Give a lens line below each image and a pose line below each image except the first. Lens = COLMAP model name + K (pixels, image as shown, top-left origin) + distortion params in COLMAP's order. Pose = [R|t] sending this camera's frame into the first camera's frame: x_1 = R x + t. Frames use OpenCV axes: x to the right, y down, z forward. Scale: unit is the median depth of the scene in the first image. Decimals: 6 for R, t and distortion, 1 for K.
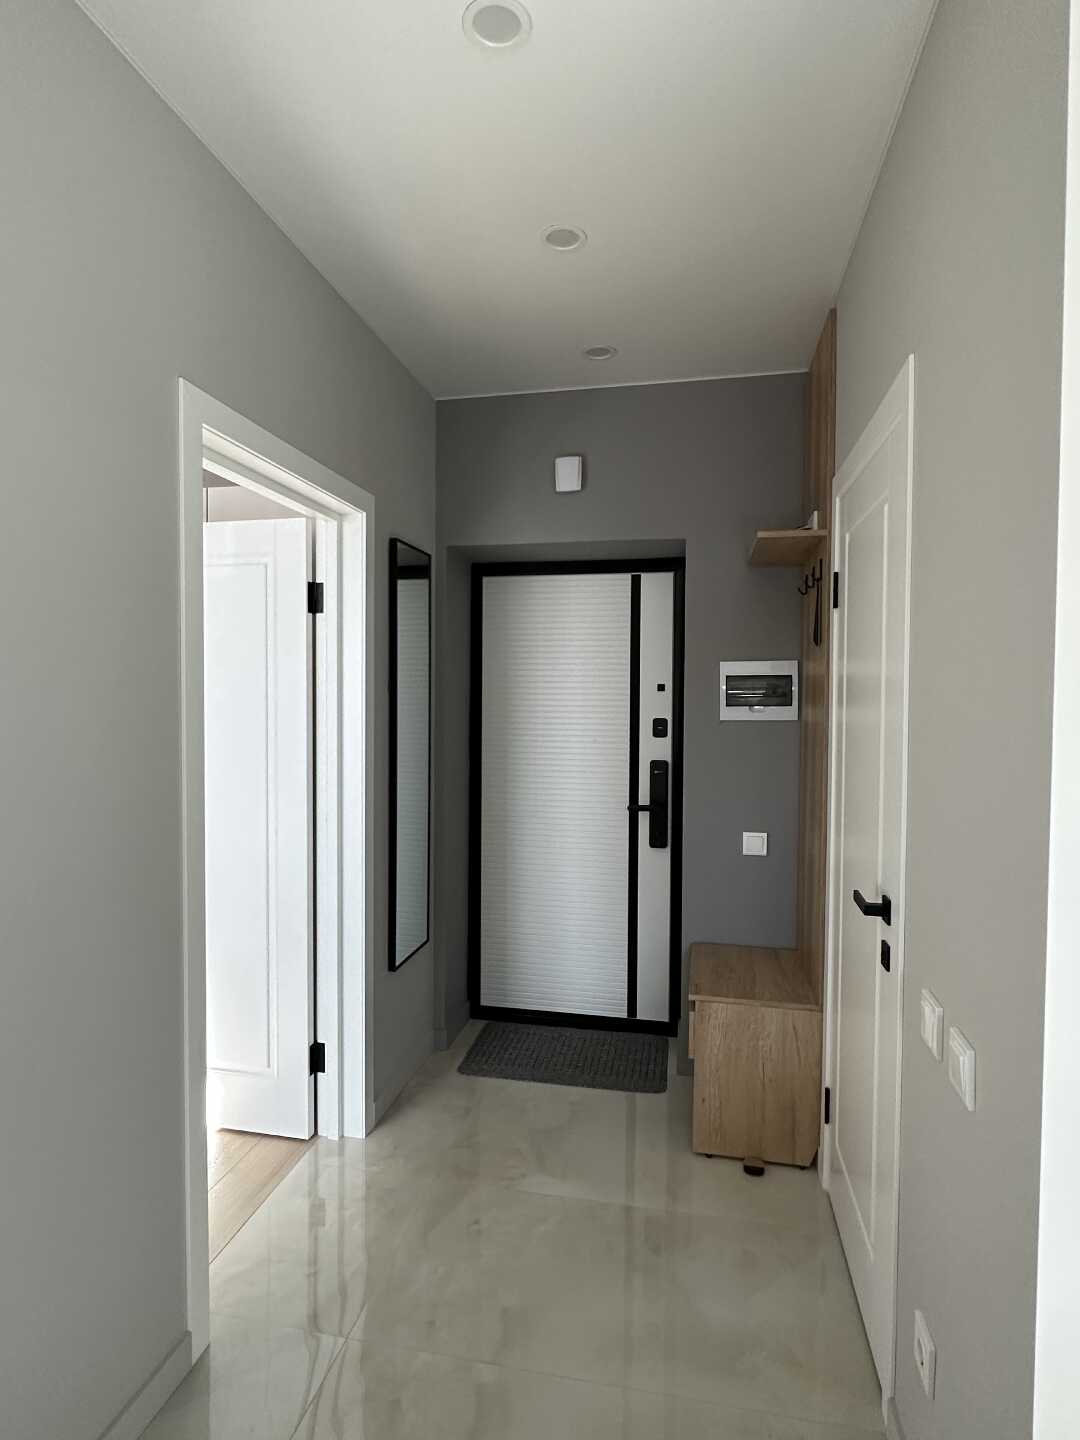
lens RADIAL K [[792.6, 0, 540.3], [0, 792.6, 712.9], [0, 0, 1]] dist [0.005154, 0.000251]
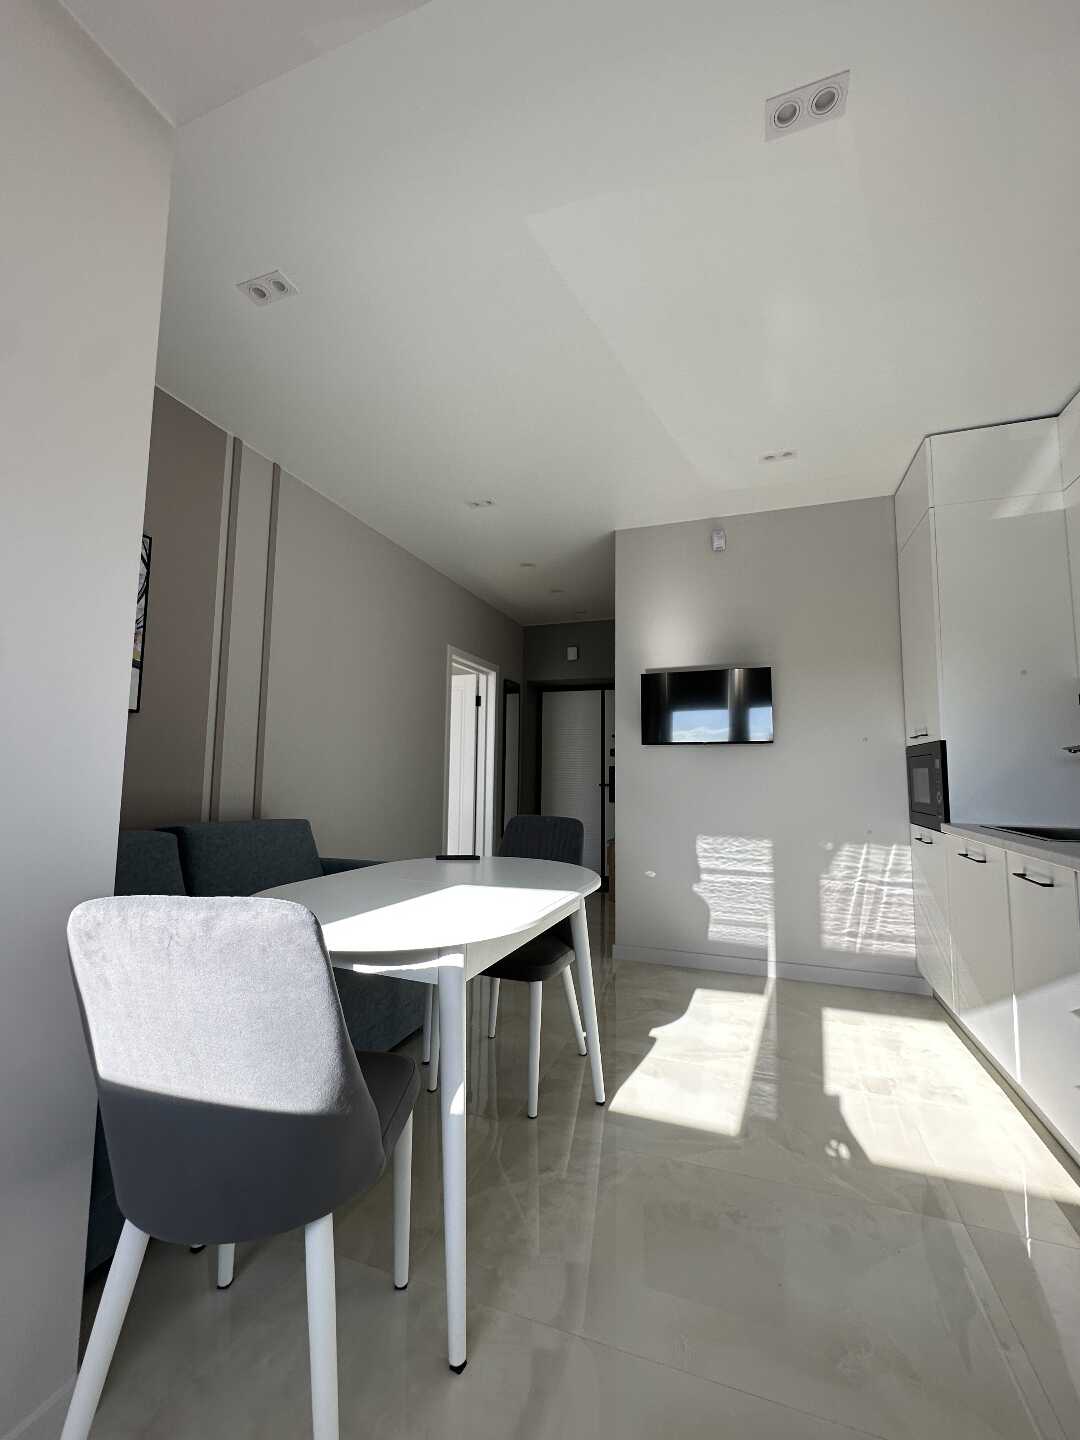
lens RADIAL K [[575.4, 0, 541.7], [0, 575.4, 726.1], [0, 0, 1]] dist [0.000414, 0.000123]
pose [[0.987585, -0.005366, -0.156992, 0.269357], [-0.012119, 0.993835, -0.110207, 0.174188], [0.156616, 0.110742, 0.981431, -1.000143]]
